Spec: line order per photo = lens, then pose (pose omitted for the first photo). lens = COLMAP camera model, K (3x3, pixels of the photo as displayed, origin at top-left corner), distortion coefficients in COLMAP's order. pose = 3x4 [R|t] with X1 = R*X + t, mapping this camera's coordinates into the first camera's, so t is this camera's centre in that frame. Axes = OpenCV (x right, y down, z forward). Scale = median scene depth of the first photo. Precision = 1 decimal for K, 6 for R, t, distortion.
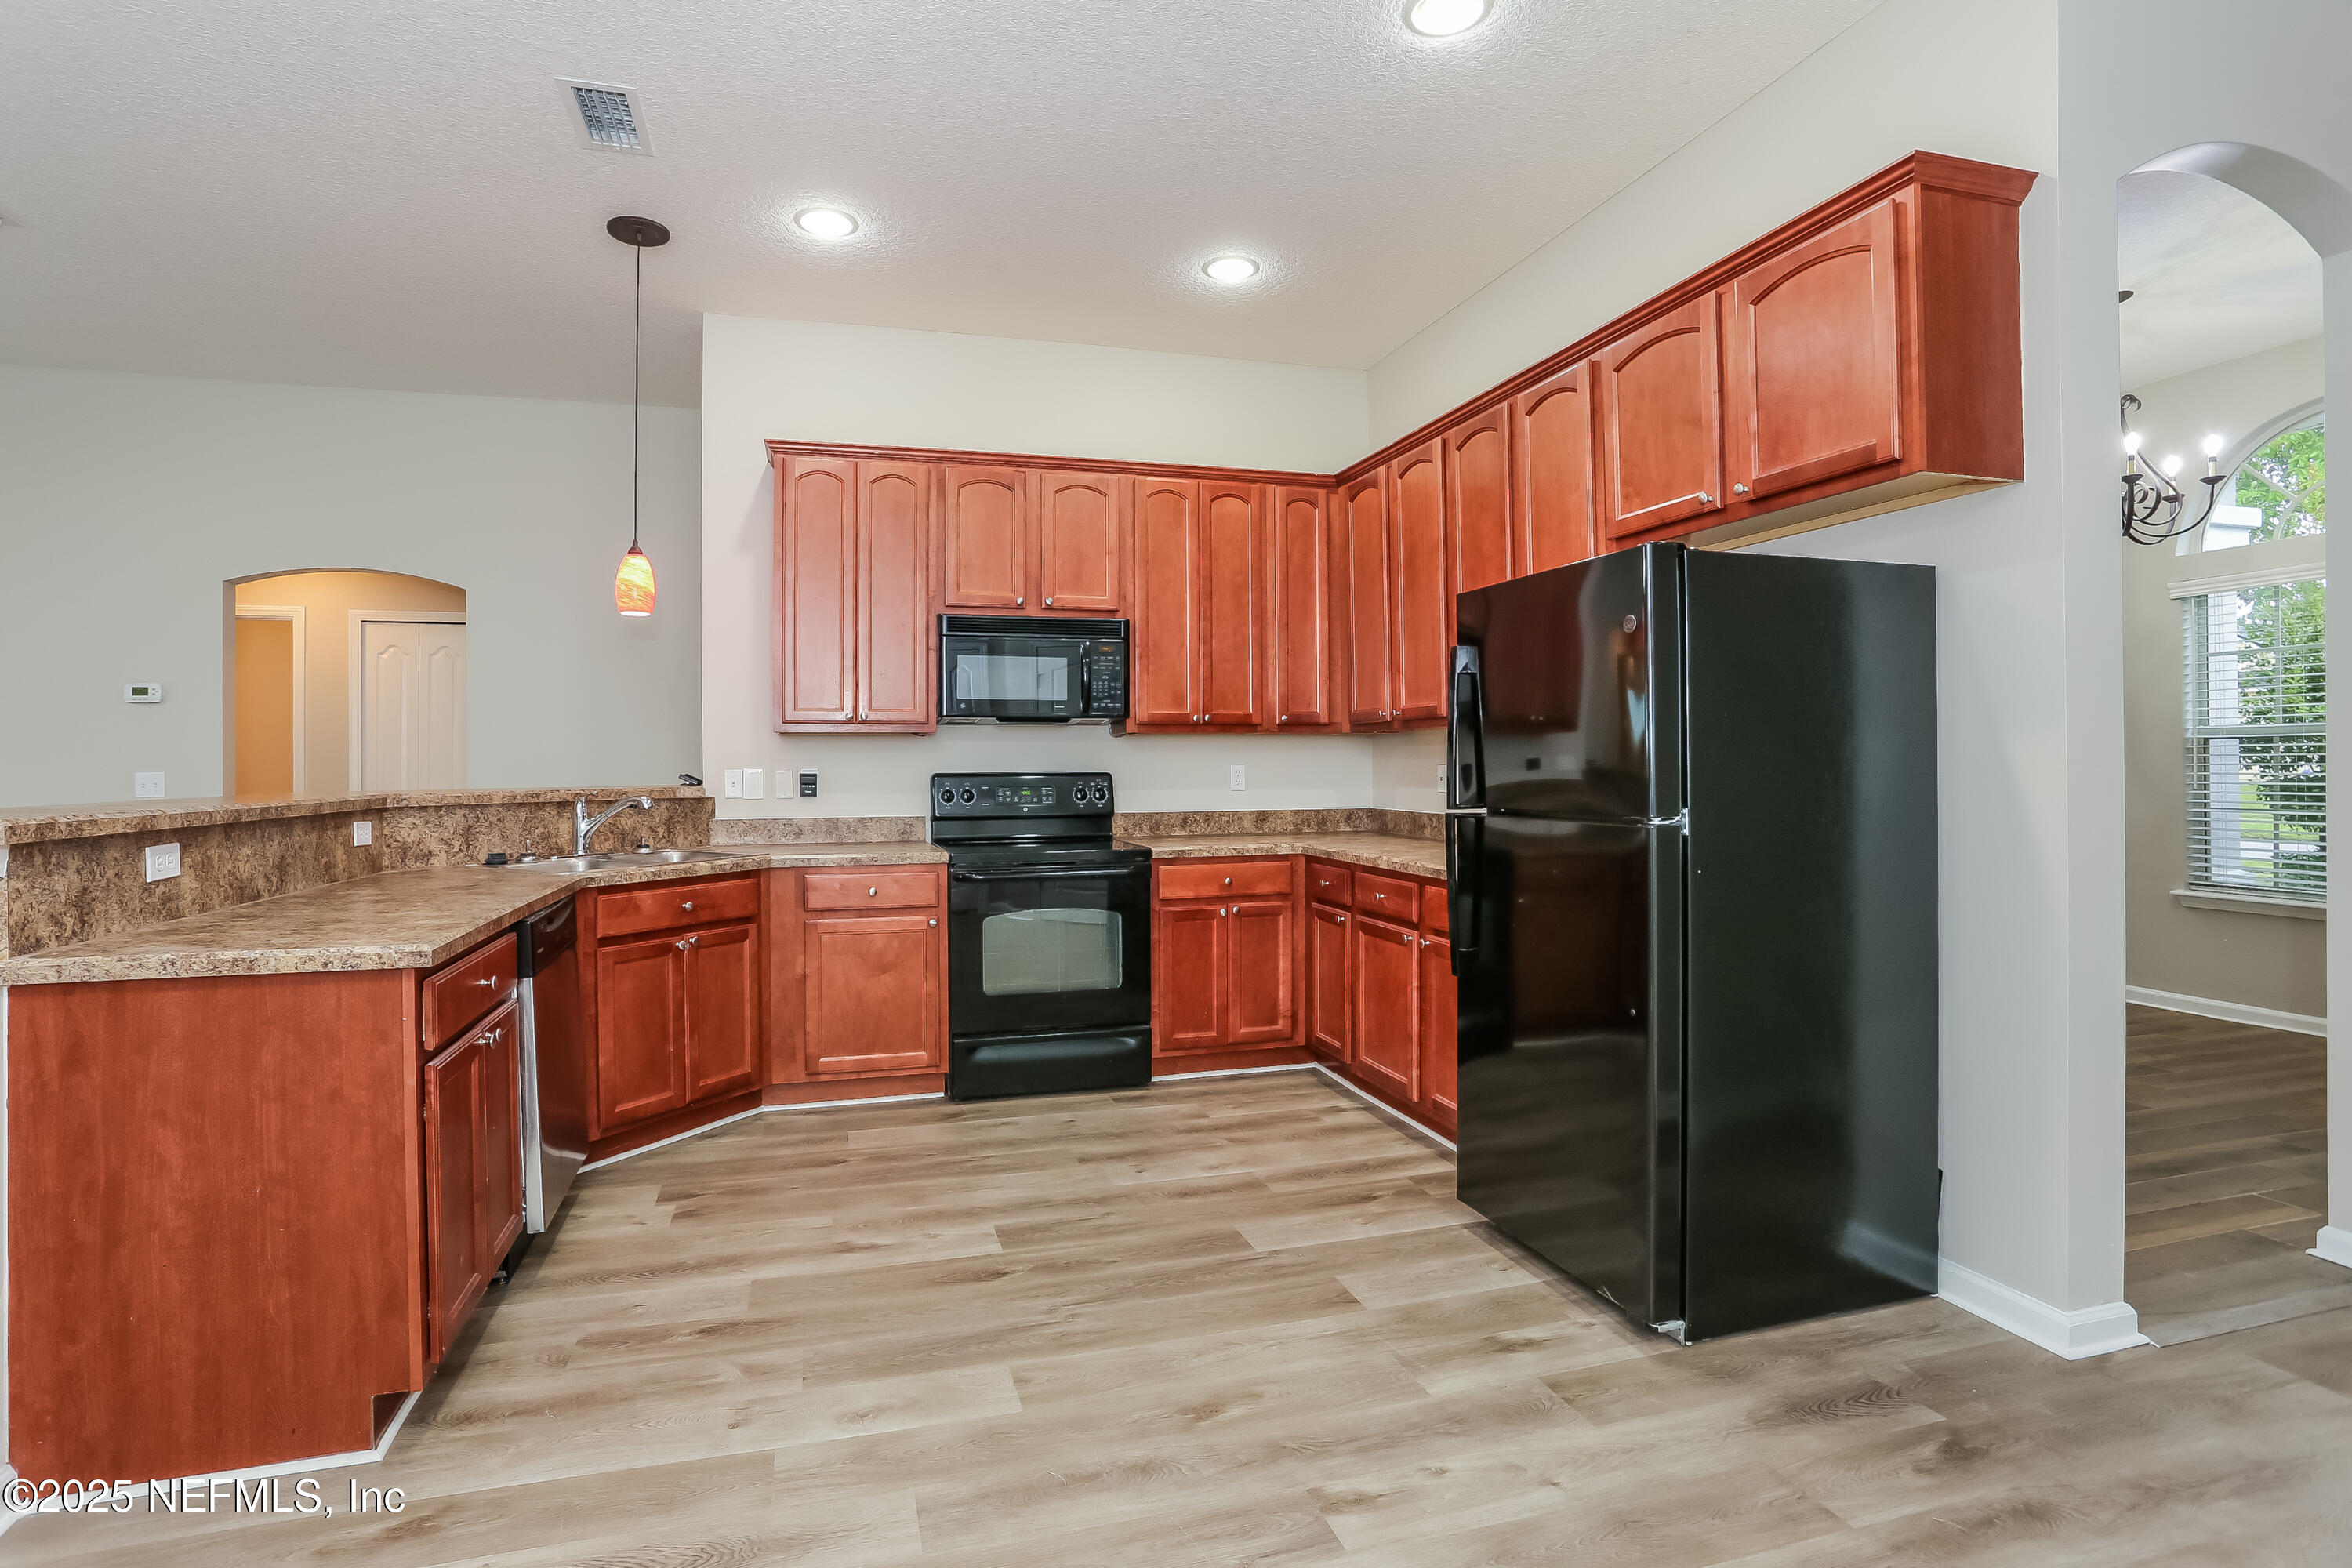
lens RADIAL K [[1145.6, 0, 1155.4], [0, 1145.6, 762.5], [0, 0, 1]] dist [0.000721, 0.000781]
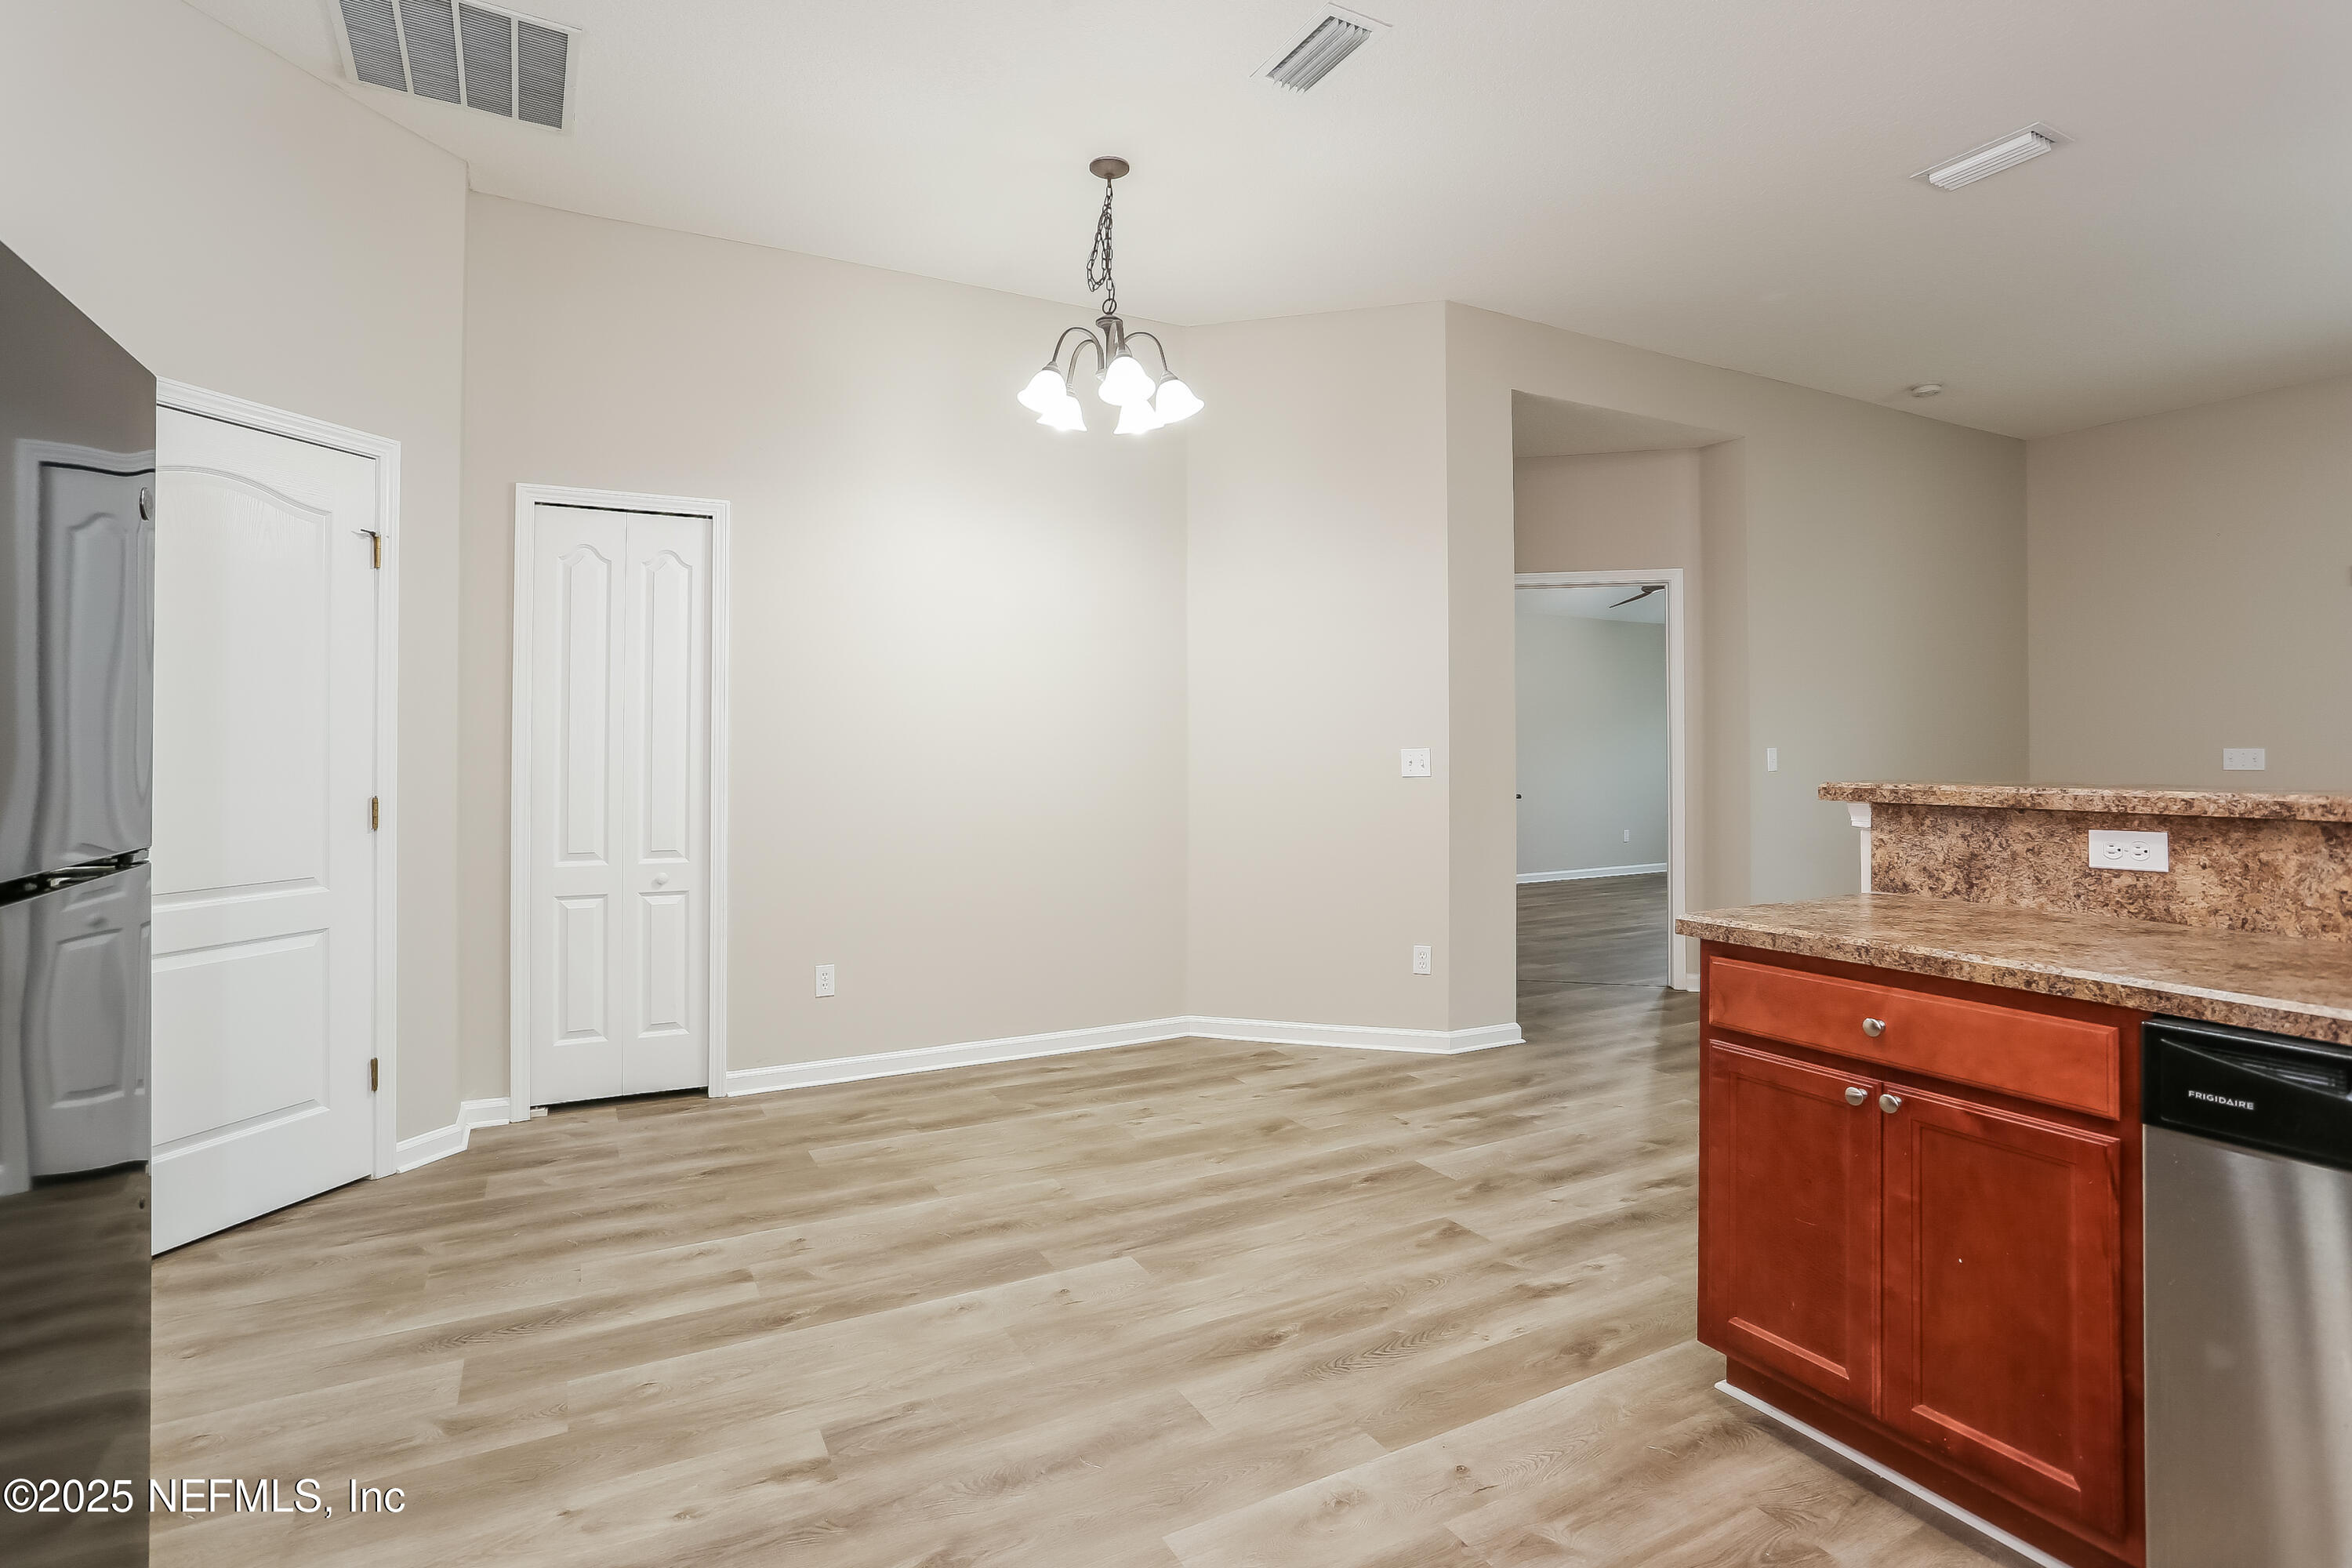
lens RADIAL K [[1145.6, 0, 1155.4], [0, 1145.6, 762.5], [0, 0, 1]] dist [0.000721, 0.000781]
pose [[-0.979801, 0.011734, -0.199631, 0.049342], [0.009181, 0.999864, 0.013707, -0.000016], [0.199764, 0.011598, -0.979775, 1.913340]]
